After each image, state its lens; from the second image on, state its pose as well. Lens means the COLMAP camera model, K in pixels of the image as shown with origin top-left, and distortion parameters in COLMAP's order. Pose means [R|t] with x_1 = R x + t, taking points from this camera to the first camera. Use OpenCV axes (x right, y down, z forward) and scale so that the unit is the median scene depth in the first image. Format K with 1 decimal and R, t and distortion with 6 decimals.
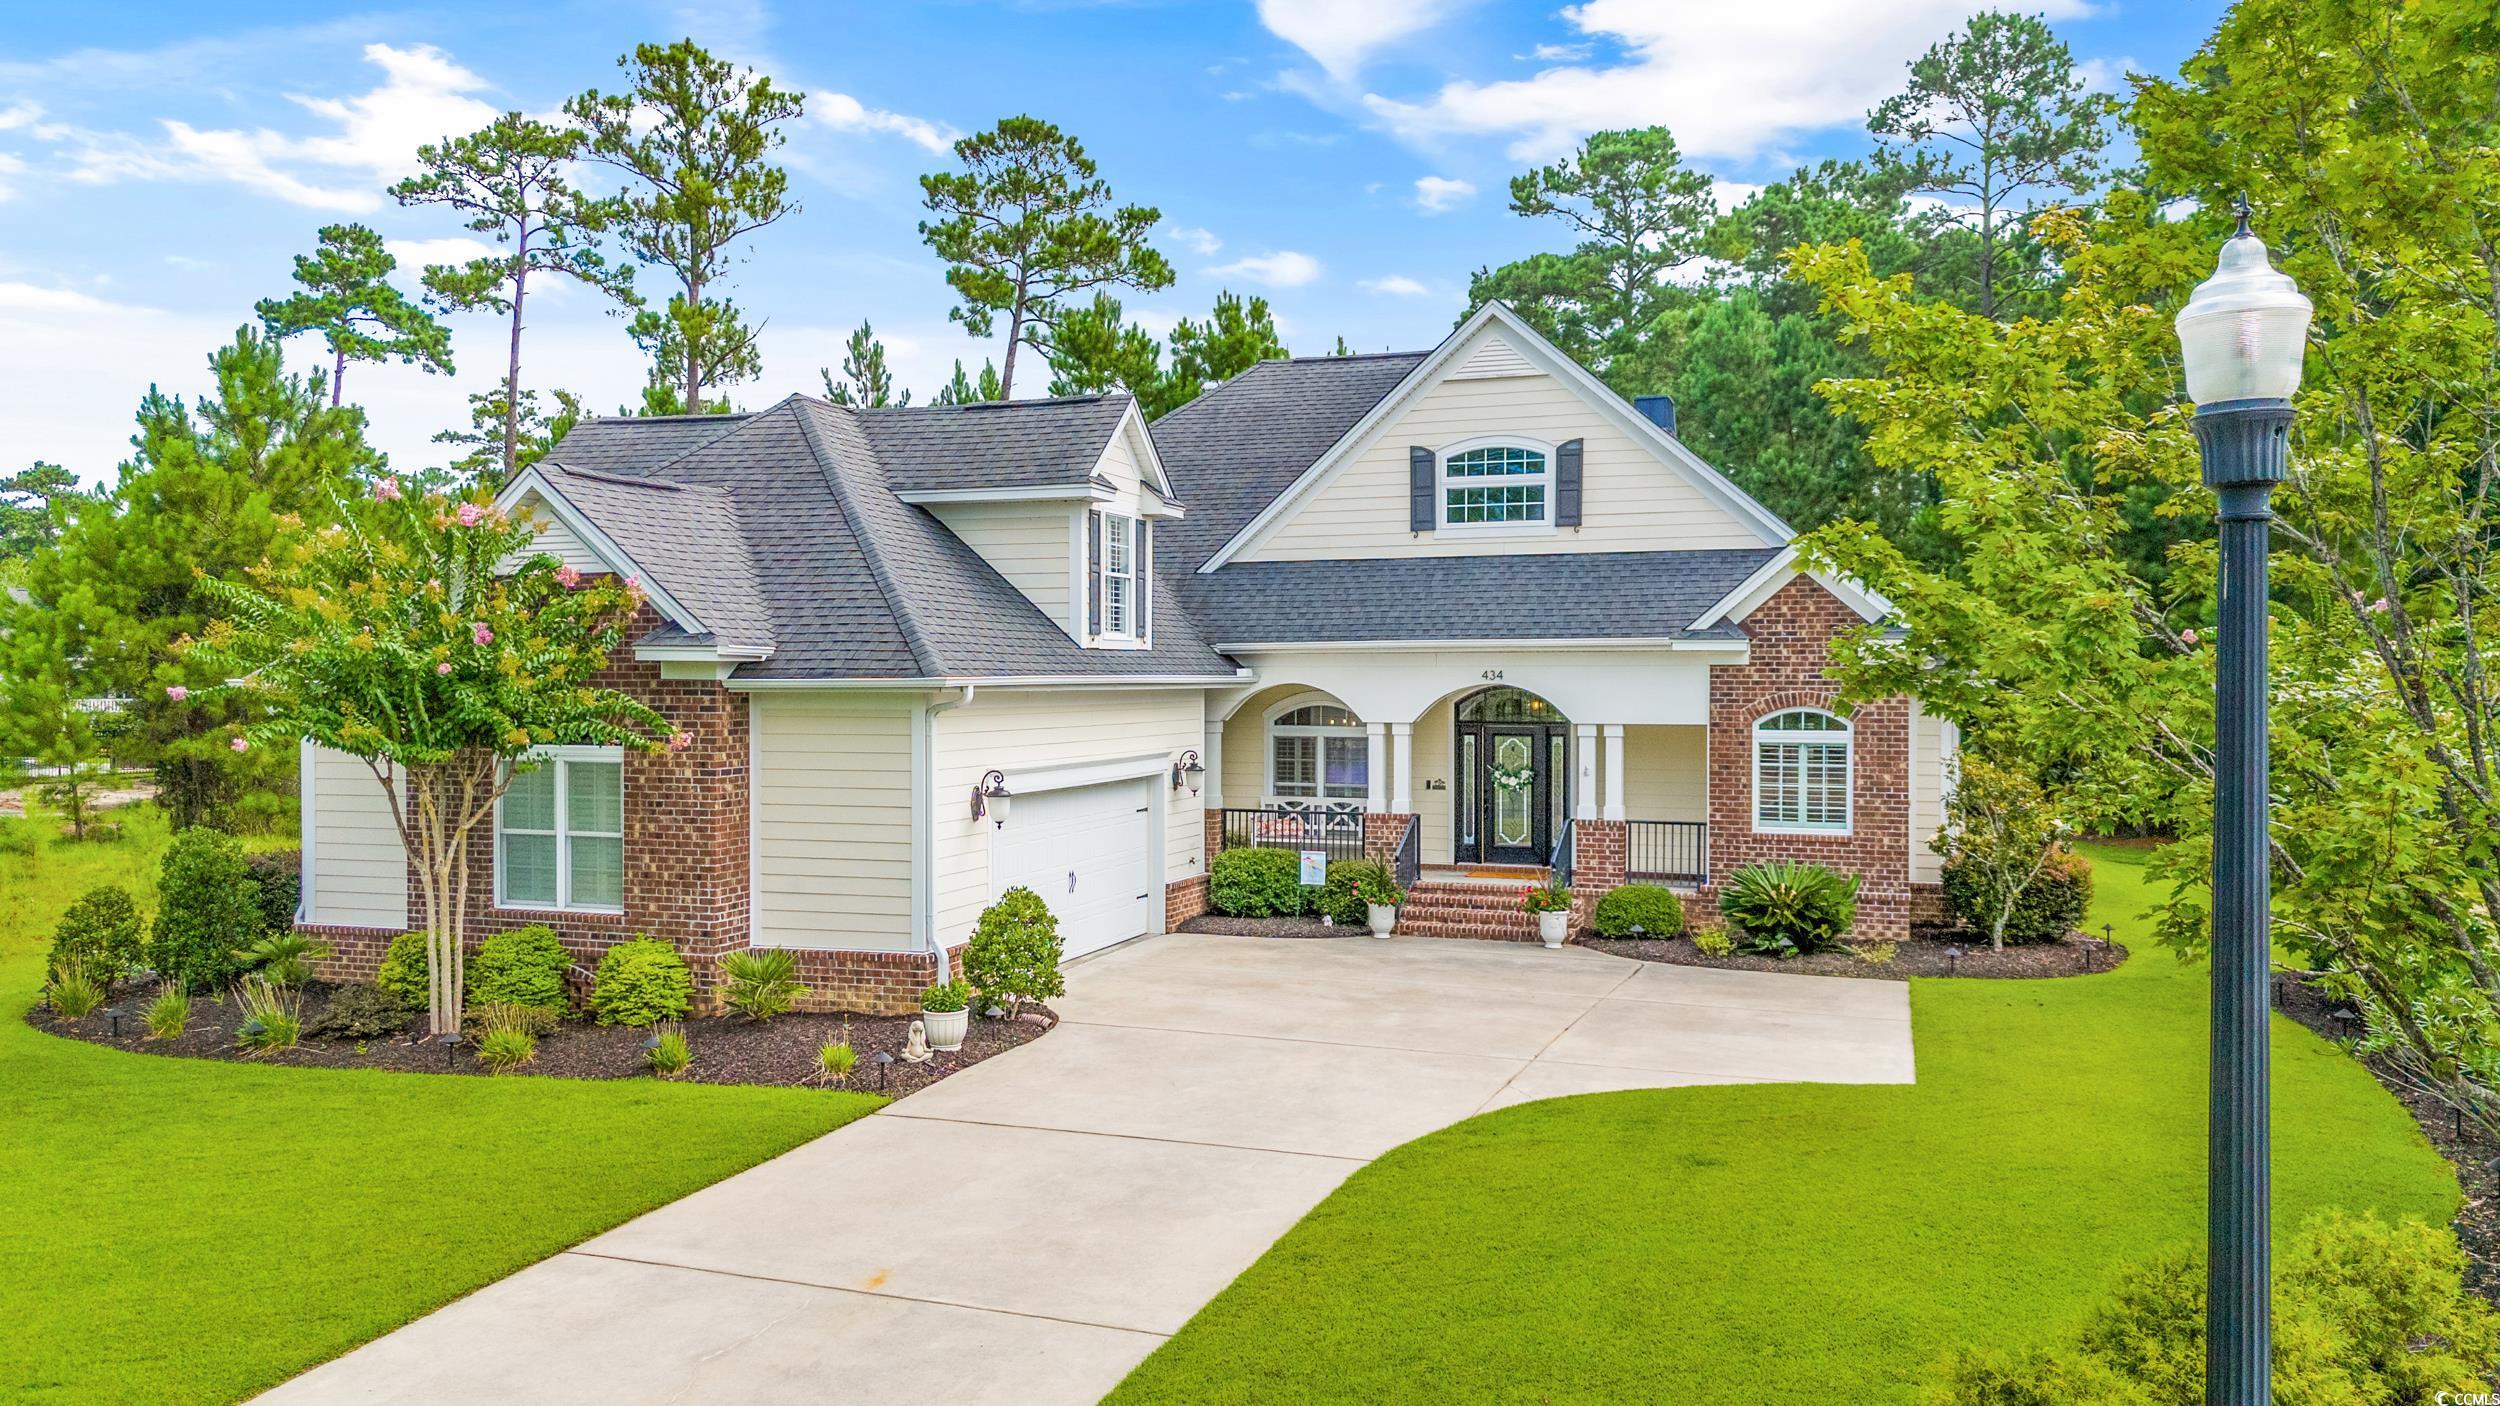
lens RADIAL K [[1843.3, 0, 1250.0], [0, 1843.3, 703.0], [0, 0, 1]] dist [0.076234, -0.097384]
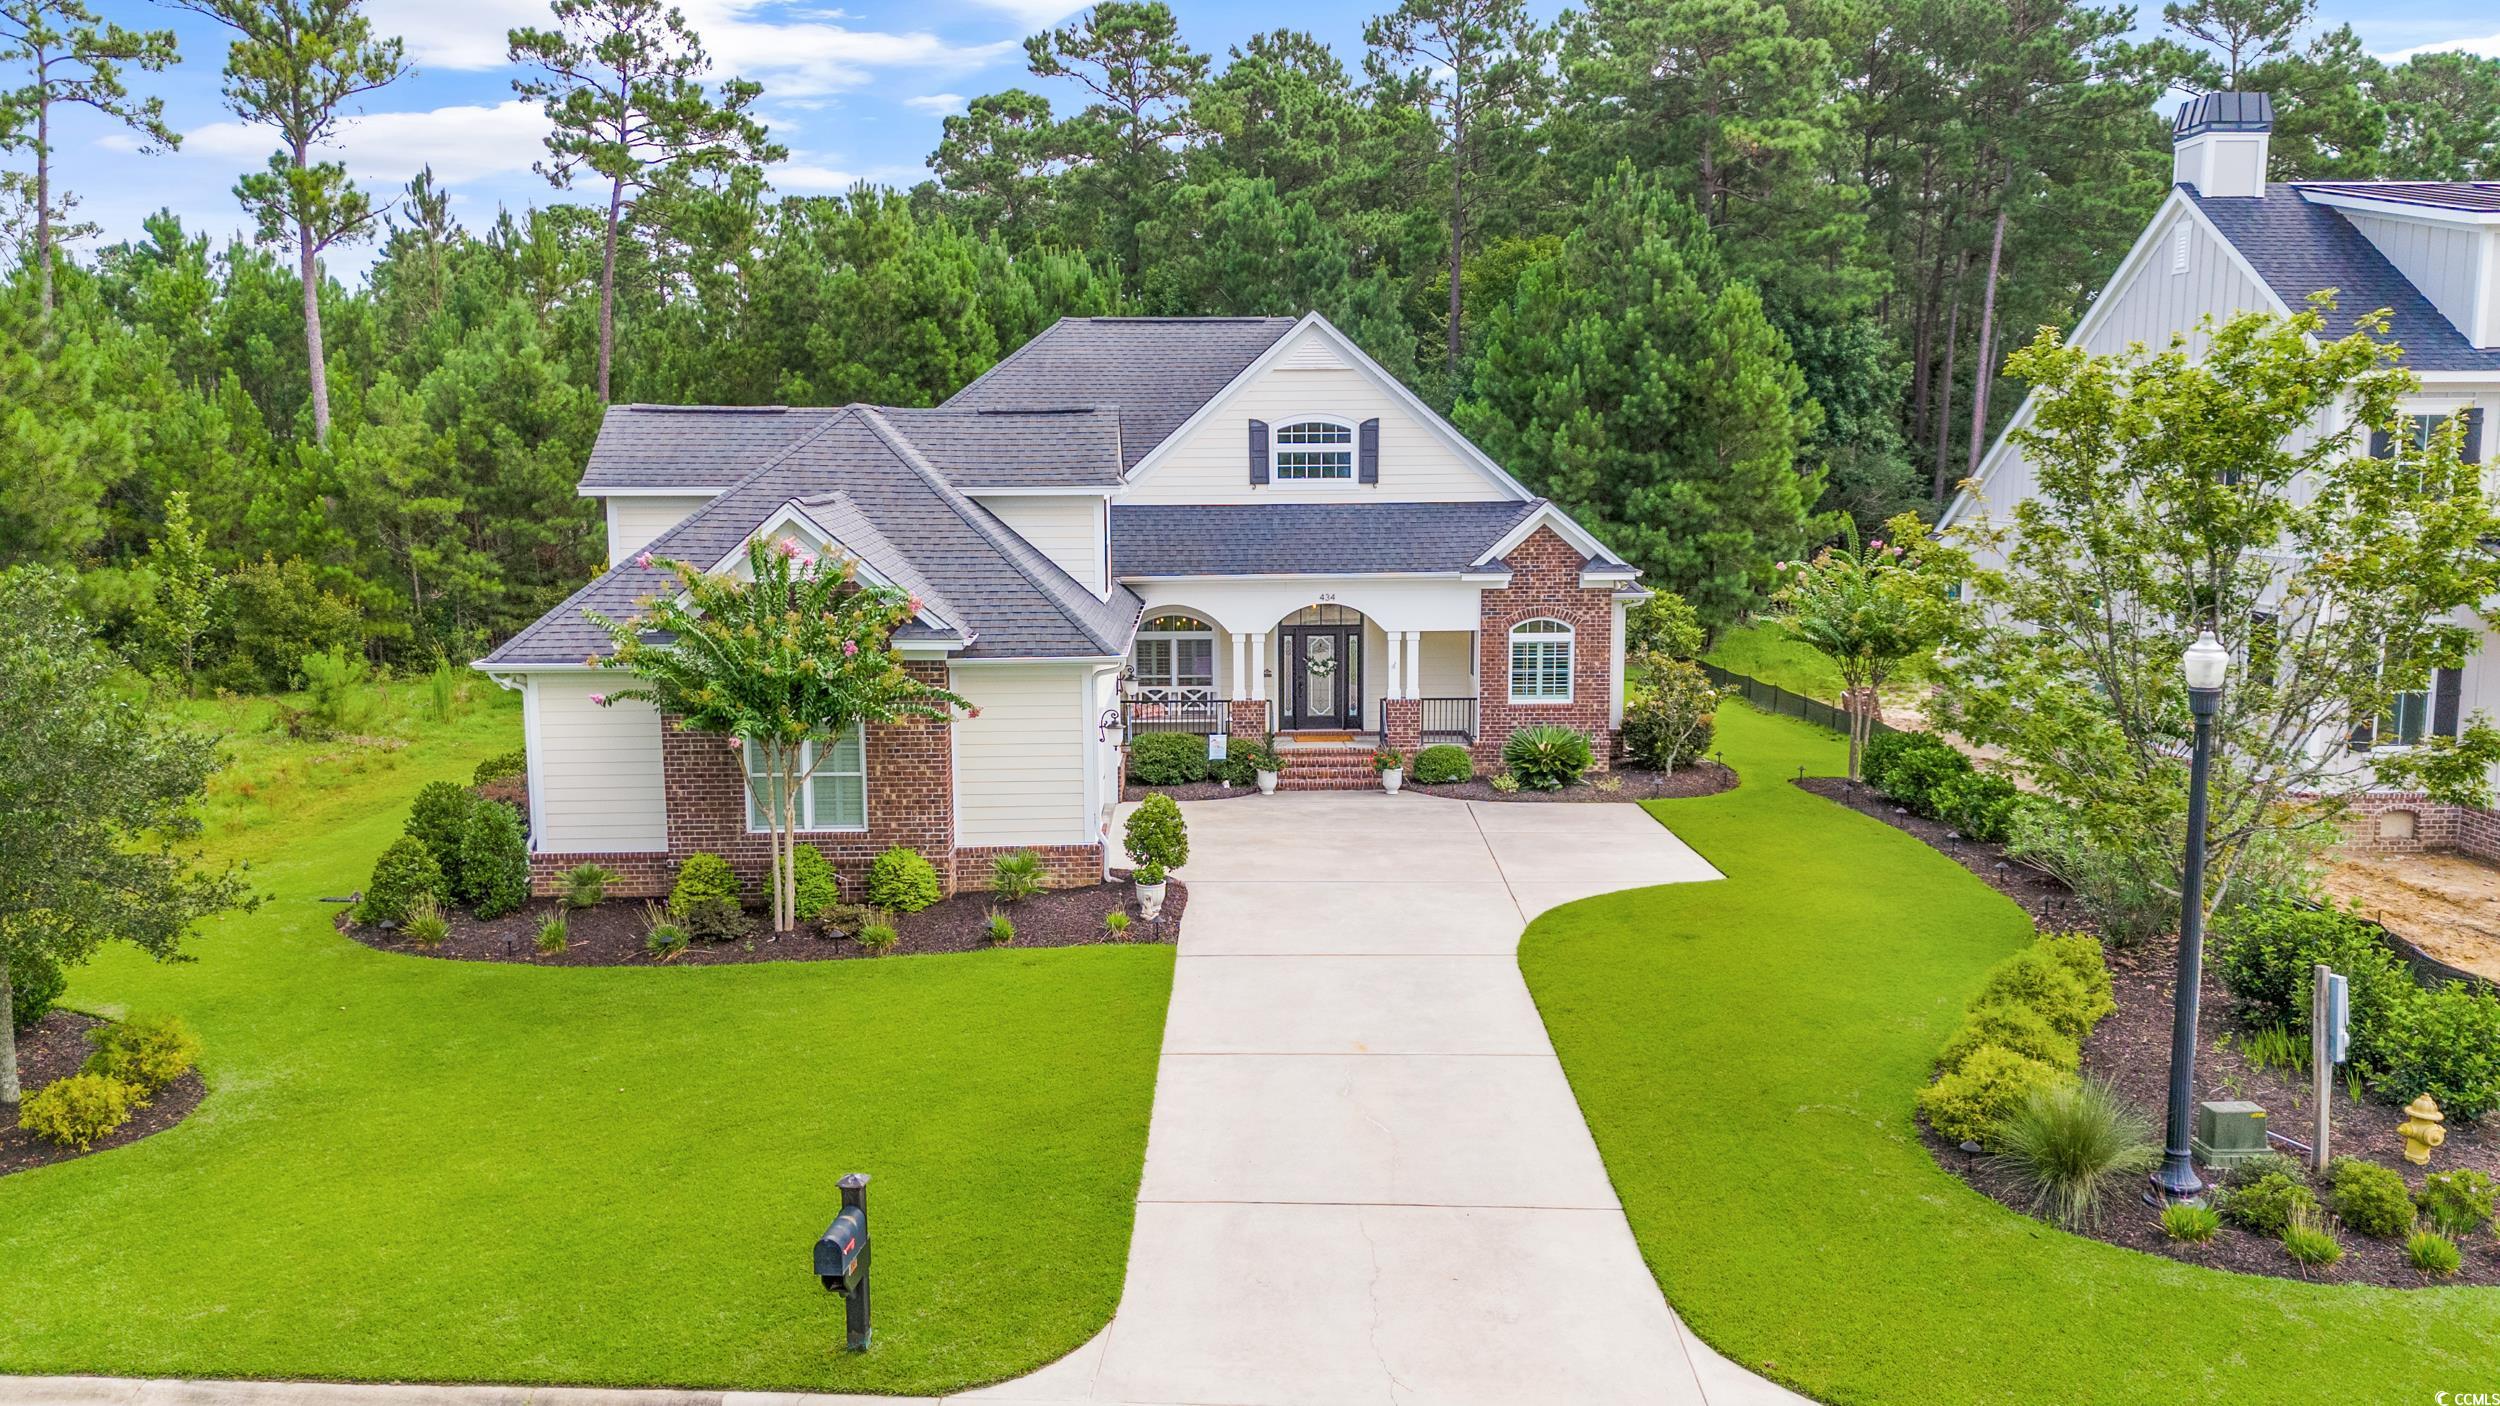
lens RADIAL K [[1843.3, 0, 1250.0], [0, 1843.3, 703.0], [0, 0, 1]] dist [0.076234, -0.097384]
pose [[0.937572, -0.053818, 0.343602, -0.387227], [0.011707, 0.992279, 0.123475, -0.104328], [-0.347594, -0.111744, 0.930963, -0.254054]]
